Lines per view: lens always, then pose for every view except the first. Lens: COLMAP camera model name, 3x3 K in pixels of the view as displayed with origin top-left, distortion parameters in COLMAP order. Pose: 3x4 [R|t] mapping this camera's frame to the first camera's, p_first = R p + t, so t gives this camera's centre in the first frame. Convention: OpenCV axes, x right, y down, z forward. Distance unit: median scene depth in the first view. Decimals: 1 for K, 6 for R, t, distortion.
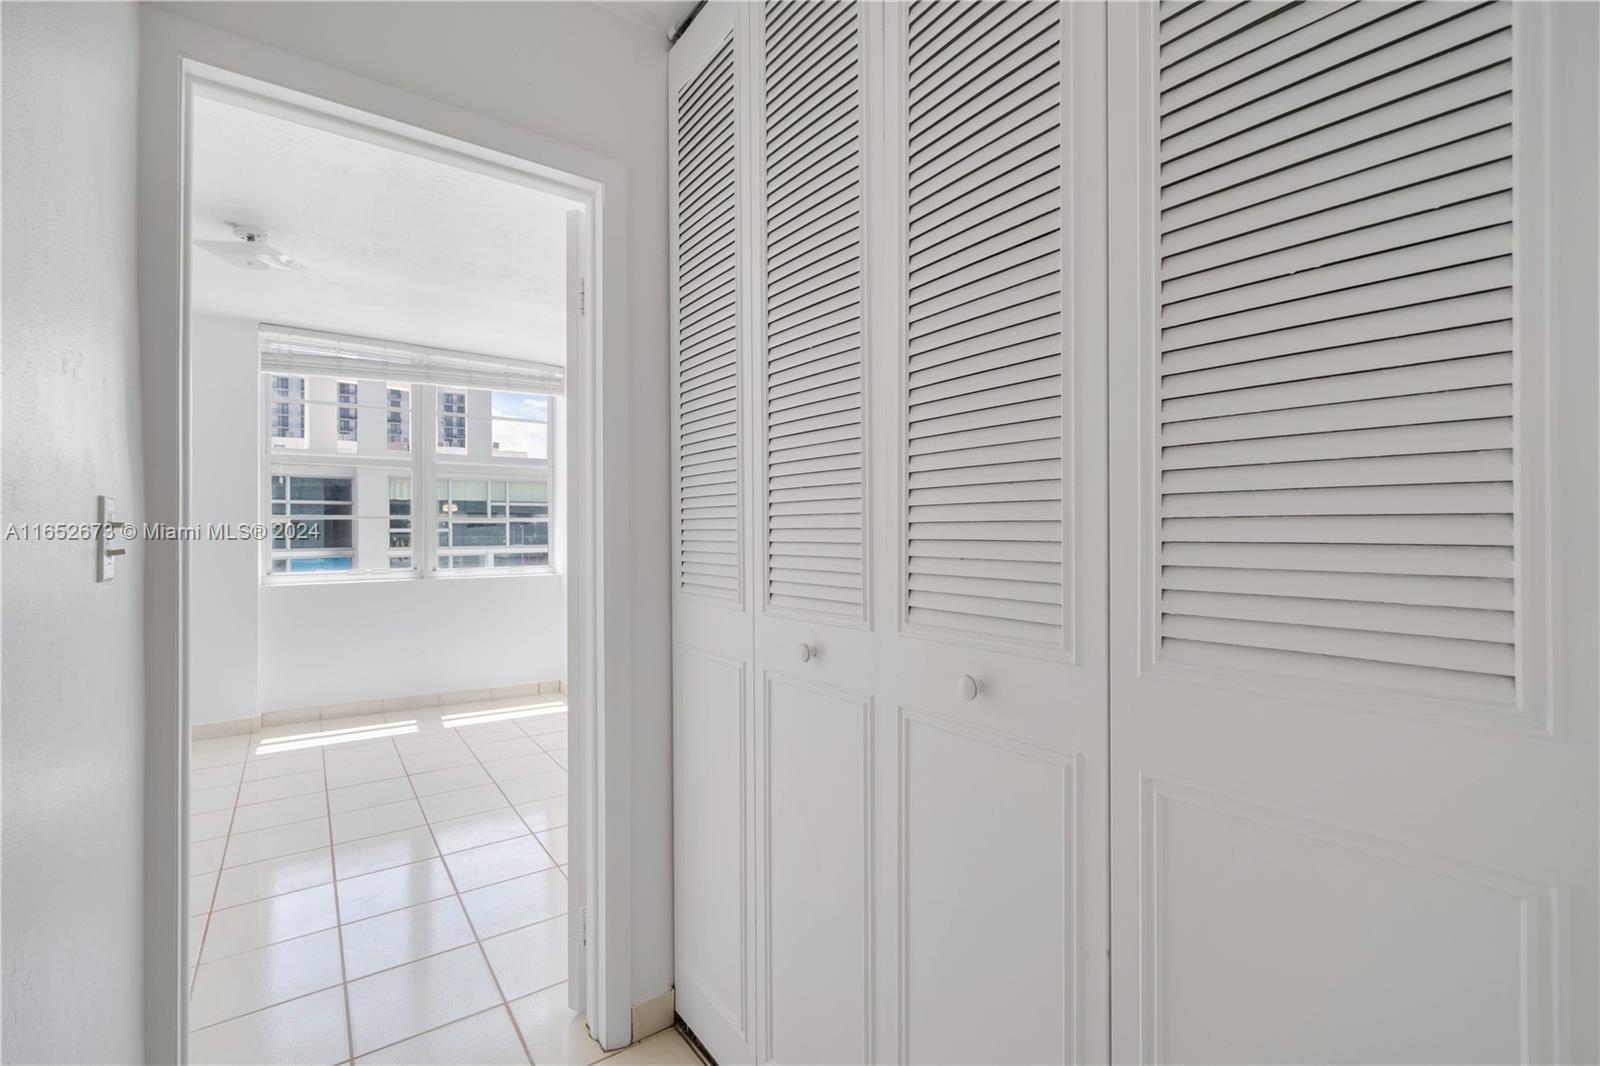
lens RADIAL K [[678.4, 0, 775.1], [0, 678.4, 534.2], [0, 0, 1]] dist [-0.016852, -0.000135]
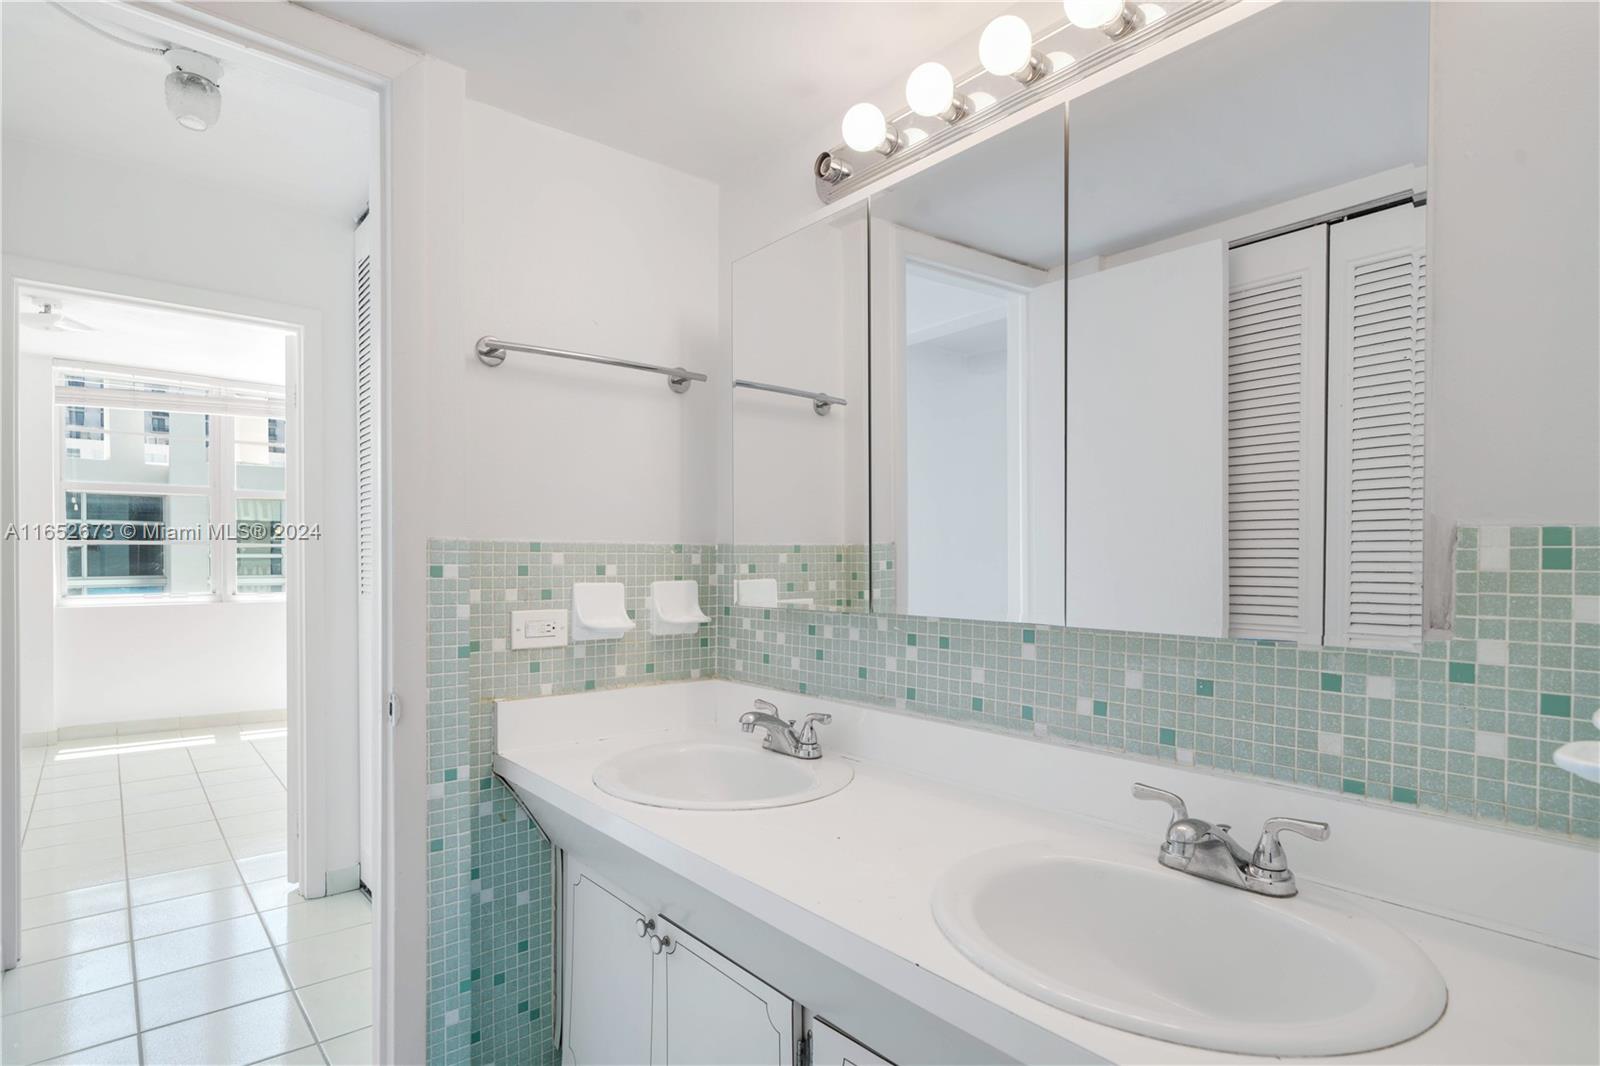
lens RADIAL K [[810.9, 0, 755.6], [0, 810.9, 570.8], [0, 0, 1]] dist [0.001796, -0.000068]
pose [[0.997934, 0.002821, 0.064185, 0.174622], [-0.003419, 0.999952, 0.009210, 0.002017], [-0.064156, -0.009410, 0.997896, -0.241787]]
